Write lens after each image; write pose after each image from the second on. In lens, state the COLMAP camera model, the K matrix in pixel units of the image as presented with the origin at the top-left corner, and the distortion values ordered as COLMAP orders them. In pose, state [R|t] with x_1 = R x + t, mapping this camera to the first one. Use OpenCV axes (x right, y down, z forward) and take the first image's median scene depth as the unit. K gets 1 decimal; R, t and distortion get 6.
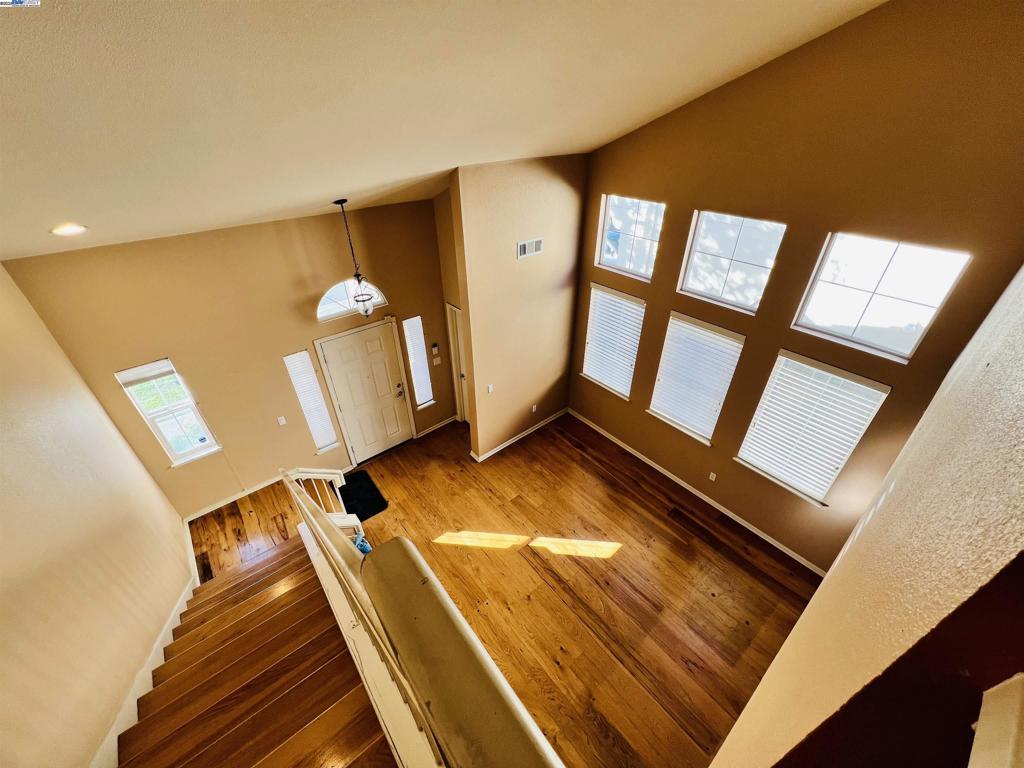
lens RADIAL K [[409.9, 0, 511.0], [0, 409.9, 381.9], [0, 0, 1]] dist [0.000517, 0.000222]
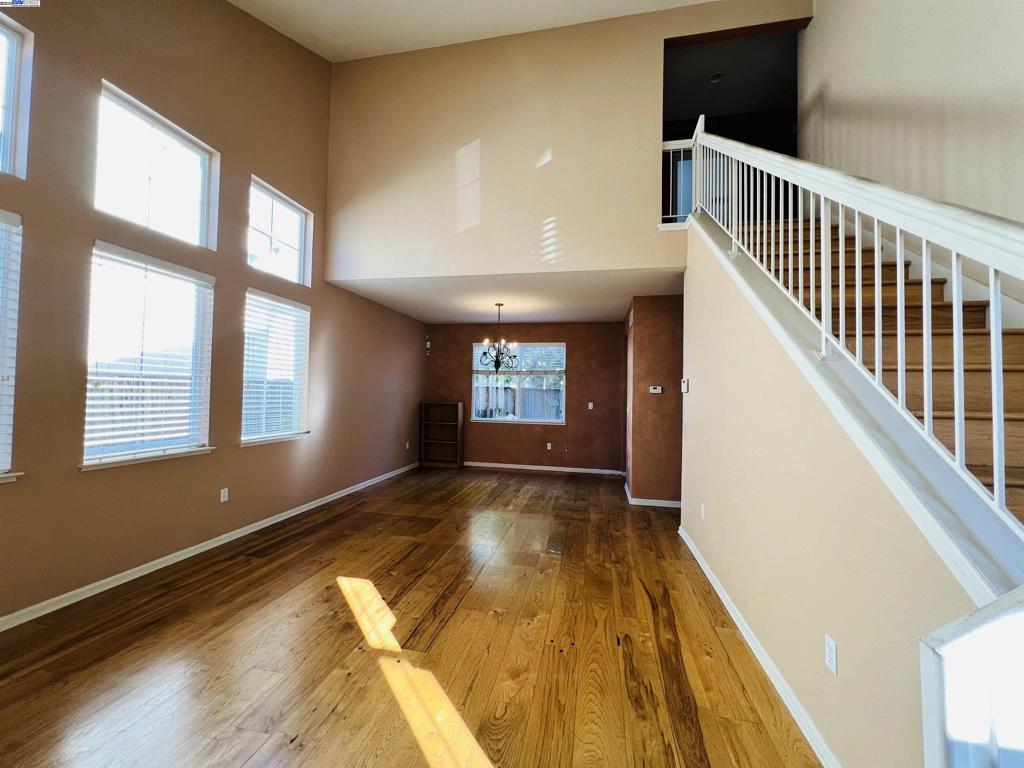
lens RADIAL K [[409.9, 0, 511.0], [0, 409.9, 381.9], [0, 0, 1]] dist [0.000517, 0.000222]
pose [[-0.624492, 0.019616, 0.780785, -0.392500], [0.425692, 0.846695, 0.319208, 0.052328], [-0.654825, 0.531717, -0.537105, 0.995090]]
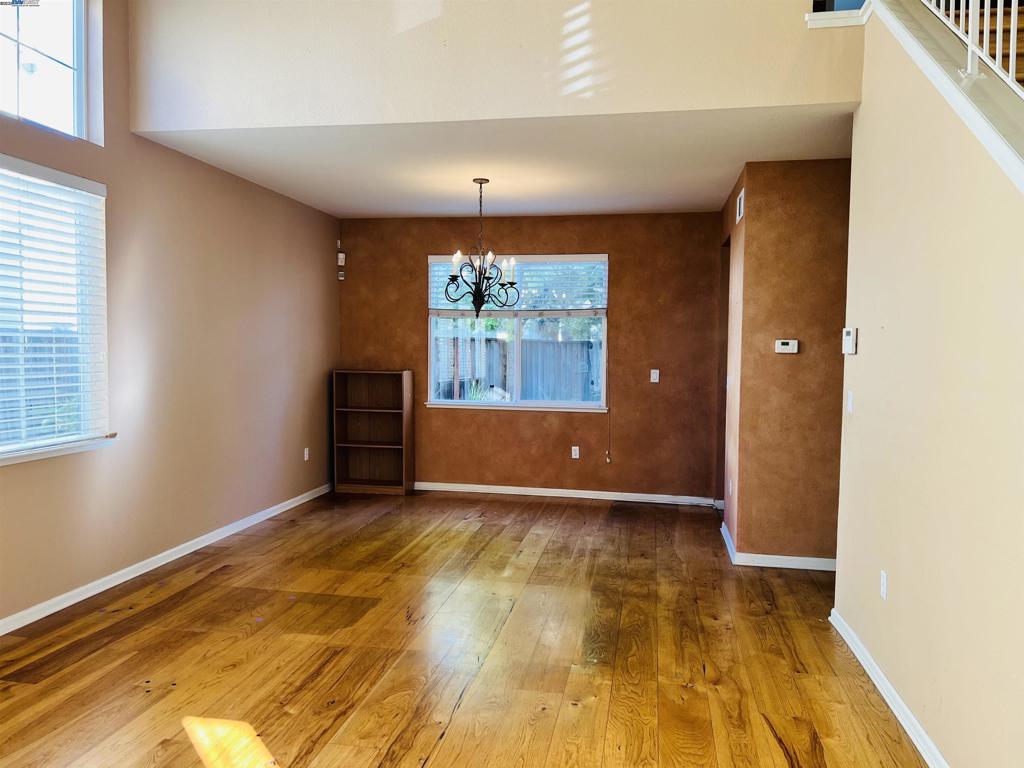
lens RADIAL K [[768.3, 0, 504.3], [0, 768.3, 382.4], [0, 0, 1]] dist [0.055536, -0.057582]
pose [[-0.634640, -0.033826, 0.772067, -0.358954], [0.427448, 0.816946, 0.387154, 0.044628], [-0.643833, 0.575722, -0.504007, 0.983091]]
